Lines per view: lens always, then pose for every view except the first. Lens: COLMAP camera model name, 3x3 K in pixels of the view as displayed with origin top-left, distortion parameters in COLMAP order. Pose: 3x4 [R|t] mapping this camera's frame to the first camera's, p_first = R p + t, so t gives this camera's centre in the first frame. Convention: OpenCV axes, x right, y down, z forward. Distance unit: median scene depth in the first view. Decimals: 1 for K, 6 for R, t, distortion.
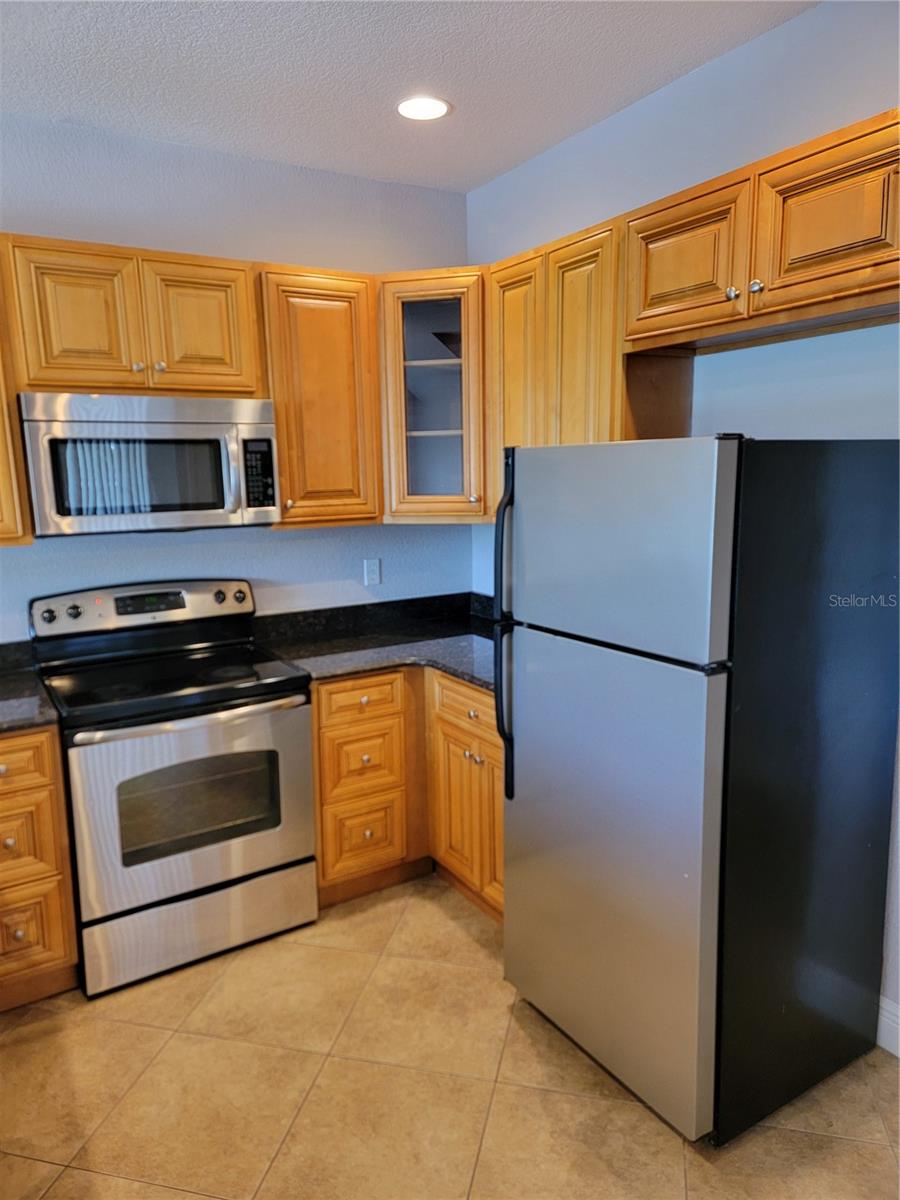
lens RADIAL K [[830.7, 0, 437.9], [0, 830.7, 601.7], [0, 0, 1]] dist [0.052508, -0.001117]
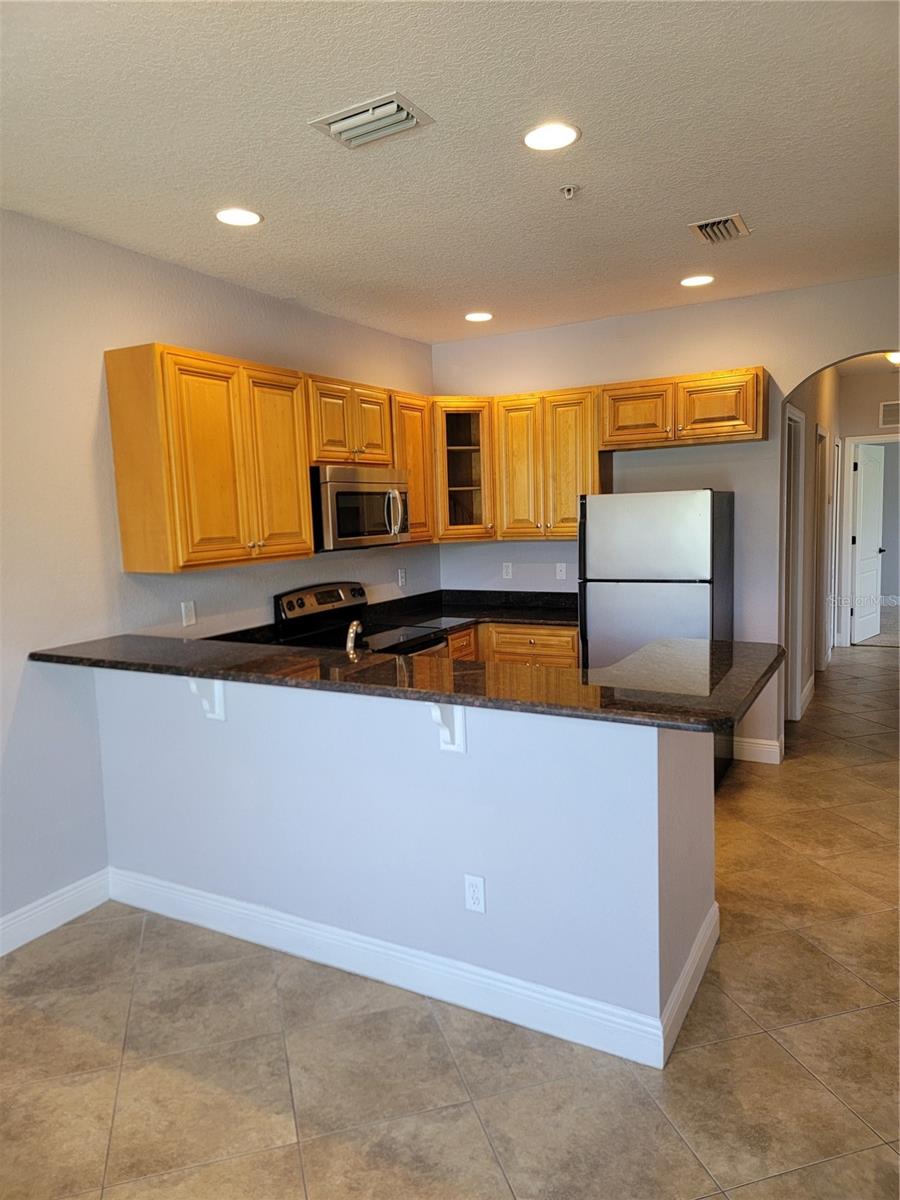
lens RADIAL K [[830.7, 0, 437.9], [0, 830.7, 601.7], [0, 0, 1]] dist [0.052508, -0.001117]
pose [[0.863715, -0.063499, 0.499965, -0.987490], [0.096152, 0.994571, -0.039792, 0.095632], [-0.494724, 0.082441, 0.865131, -0.455568]]
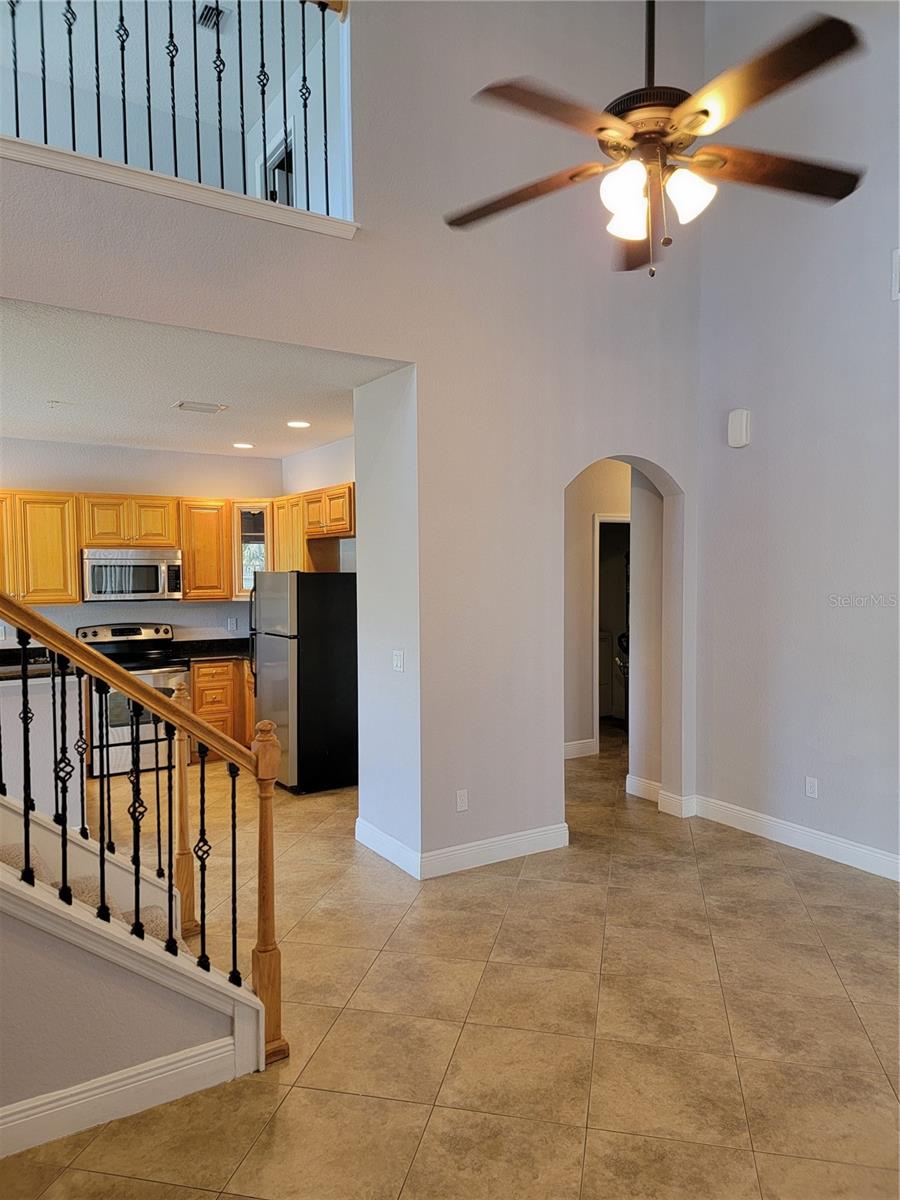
lens RADIAL K [[824.3, 0, 455.9], [0, 824.3, 602.6], [0, 0, 1]] dist [0.063893, -0.060802]
pose [[0.999256, 0.014321, 0.035800, 0.531009], [-0.009711, 0.992012, -0.125767, 0.217060], [-0.037315, 0.125326, 0.991414, -1.457462]]
